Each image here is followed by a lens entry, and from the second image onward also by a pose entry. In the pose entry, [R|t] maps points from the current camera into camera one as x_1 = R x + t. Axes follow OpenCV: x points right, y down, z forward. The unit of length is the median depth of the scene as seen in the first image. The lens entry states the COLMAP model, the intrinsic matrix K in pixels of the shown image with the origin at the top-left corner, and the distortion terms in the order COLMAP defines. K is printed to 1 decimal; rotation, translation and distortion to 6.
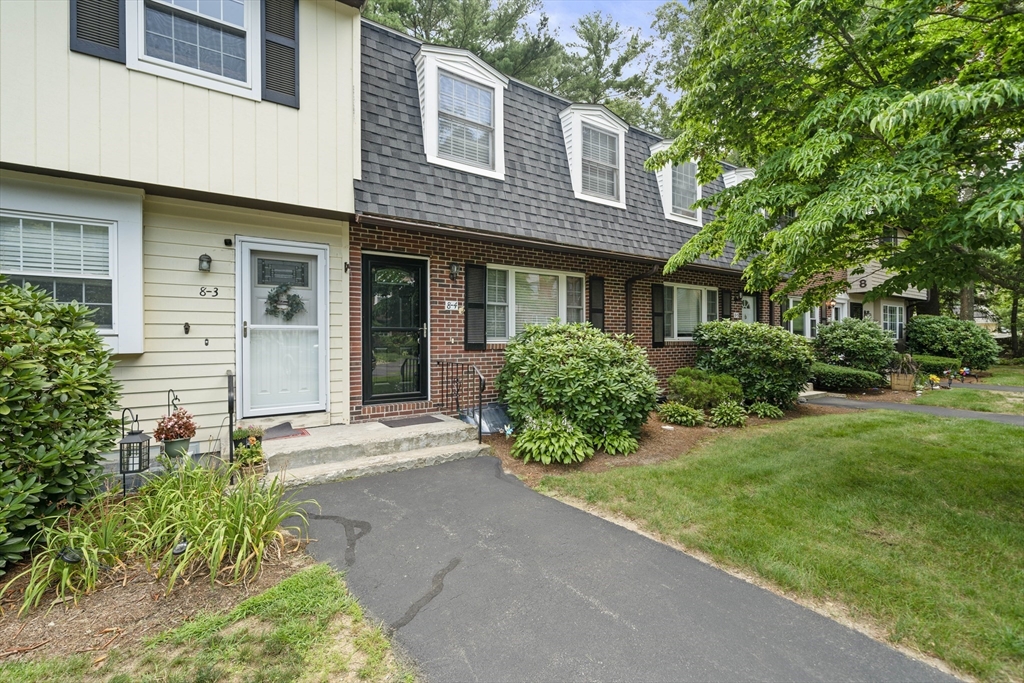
lens RADIAL K [[439.7, 0, 511.1], [0, 439.7, 339.3], [0, 0, 1]] dist [0.003730, 0.000447]
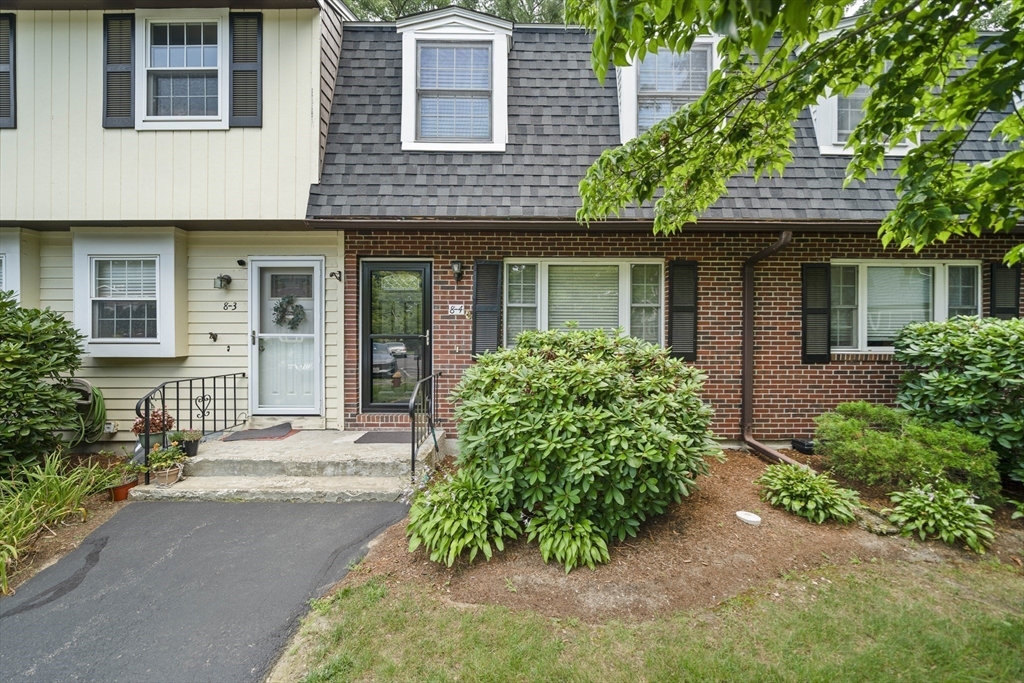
lens RADIAL K [[354.7, 0, 512.5], [0, 354.7, 338.4], [0, 0, 1]] dist [-0.004736, -0.000008]
pose [[0.832710, 0.011313, -0.553593, 0.395516], [-0.007377, 0.999929, 0.009338, -0.029310], [0.553660, -0.003692, 0.832735, 0.520586]]
